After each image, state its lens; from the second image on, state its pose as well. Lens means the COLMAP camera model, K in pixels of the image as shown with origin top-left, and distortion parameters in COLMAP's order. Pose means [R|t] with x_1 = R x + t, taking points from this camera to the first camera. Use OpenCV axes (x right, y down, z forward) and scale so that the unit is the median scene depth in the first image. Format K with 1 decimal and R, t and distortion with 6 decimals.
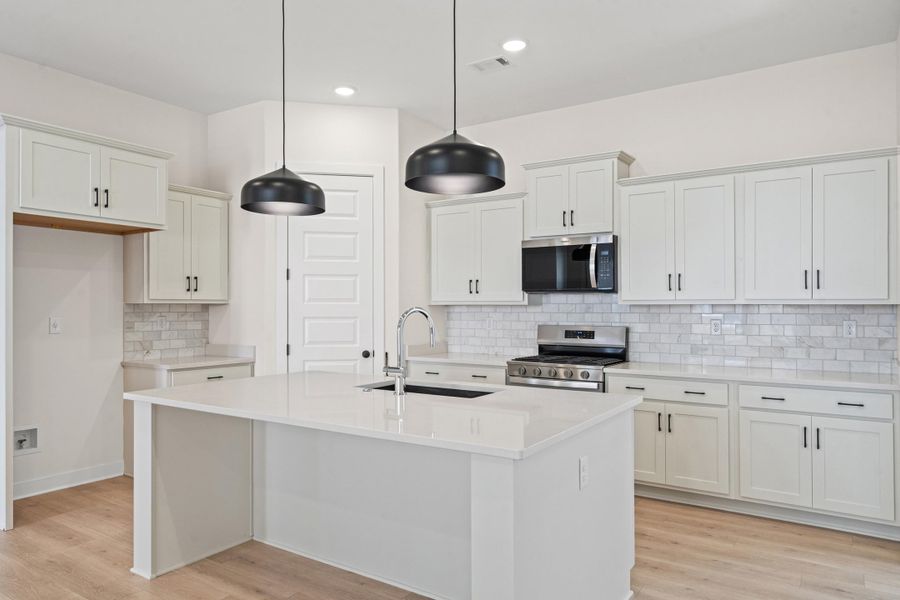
lens RADIAL K [[583.9, 0, 448.3], [0, 583.9, 303.5], [0, 0, 1]] dist [0.002520, 0.000060]
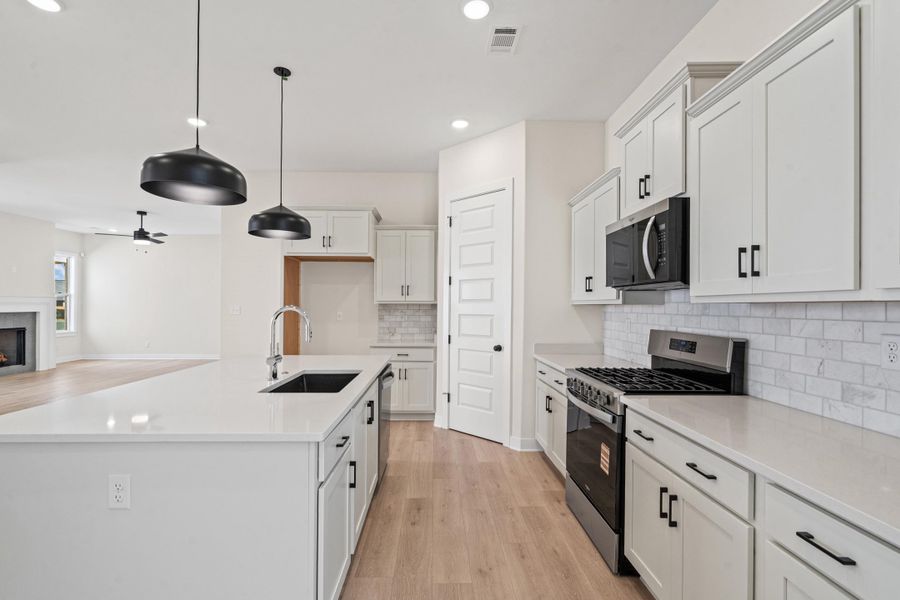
lens RADIAL K [[411.1, 0, 447.1], [0, 411.1, 303.1], [0, 0, 1]] dist [-0.003105, -0.000465]
pose [[0.577220, -0.004054, -0.816579, 0.474710], [0.002078, 0.999992, -0.003496, 0.002591], [0.816586, 0.000321, 0.577223, 0.484675]]
